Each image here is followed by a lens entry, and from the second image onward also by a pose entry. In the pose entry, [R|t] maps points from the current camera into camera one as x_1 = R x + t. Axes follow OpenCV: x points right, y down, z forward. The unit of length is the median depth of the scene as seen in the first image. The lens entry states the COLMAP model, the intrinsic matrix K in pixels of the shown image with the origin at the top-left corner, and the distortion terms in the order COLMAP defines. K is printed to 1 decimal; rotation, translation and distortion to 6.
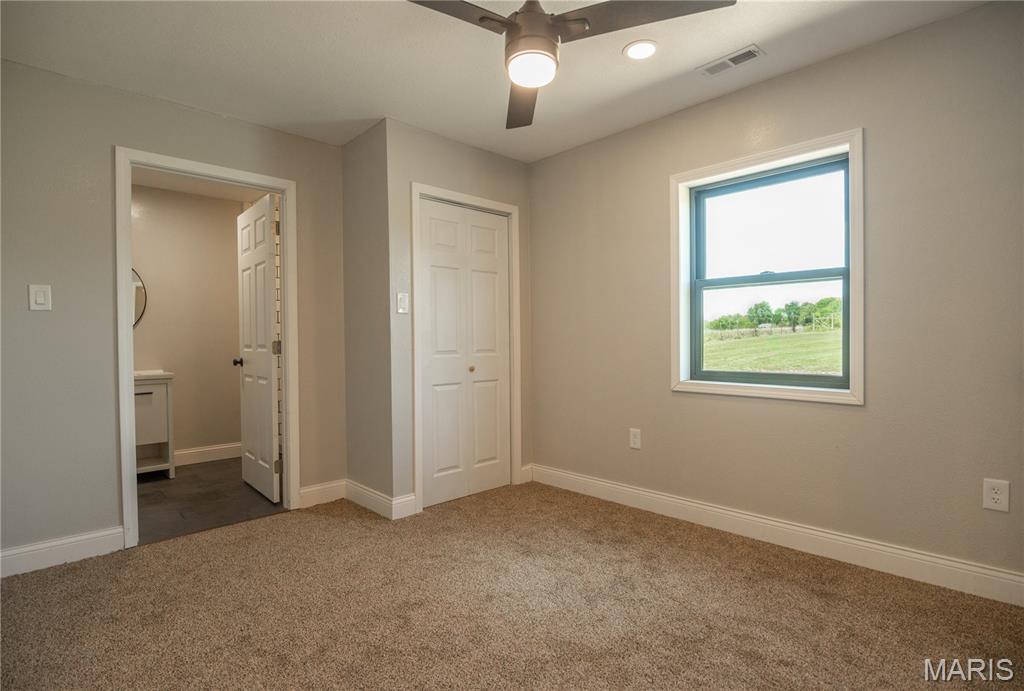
lens RADIAL K [[513.6, 0, 504.1], [0, 513.6, 344.2], [0, 0, 1]] dist [-0.010319, -0.000331]
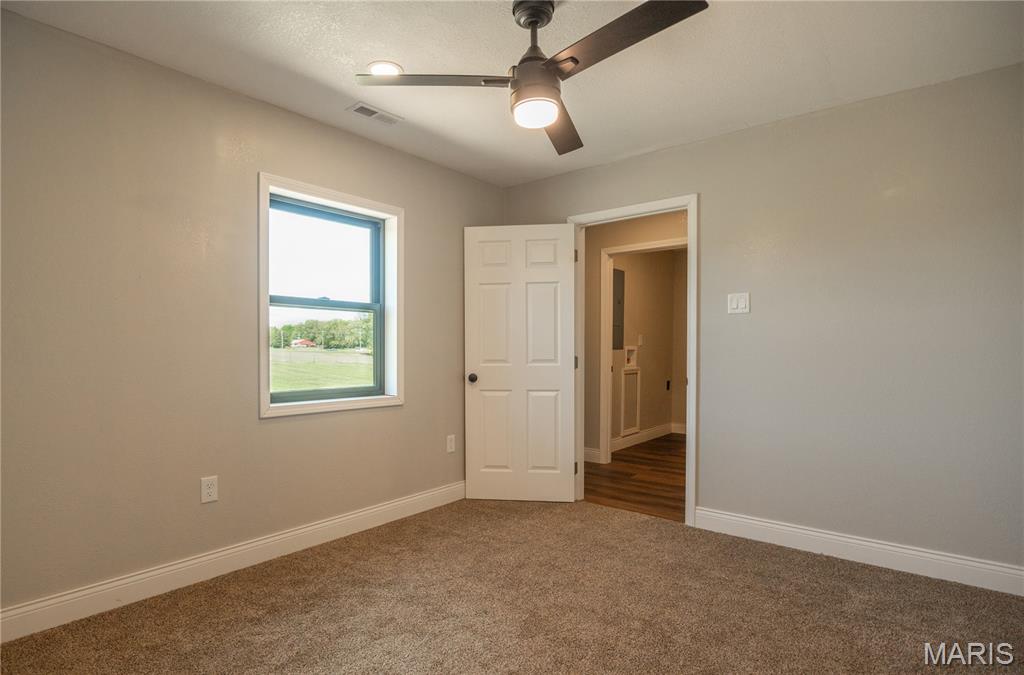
lens RADIAL K [[513.6, 0, 507.5], [0, 513.6, 359.9], [0, 0, 1]] dist [-0.010319, -0.000331]
pose [[-0.107525, -0.014355, 0.994099, -0.627117], [0.008238, 0.999849, 0.015329, -0.020279], [-0.994168, 0.009838, -0.107390, 0.723862]]
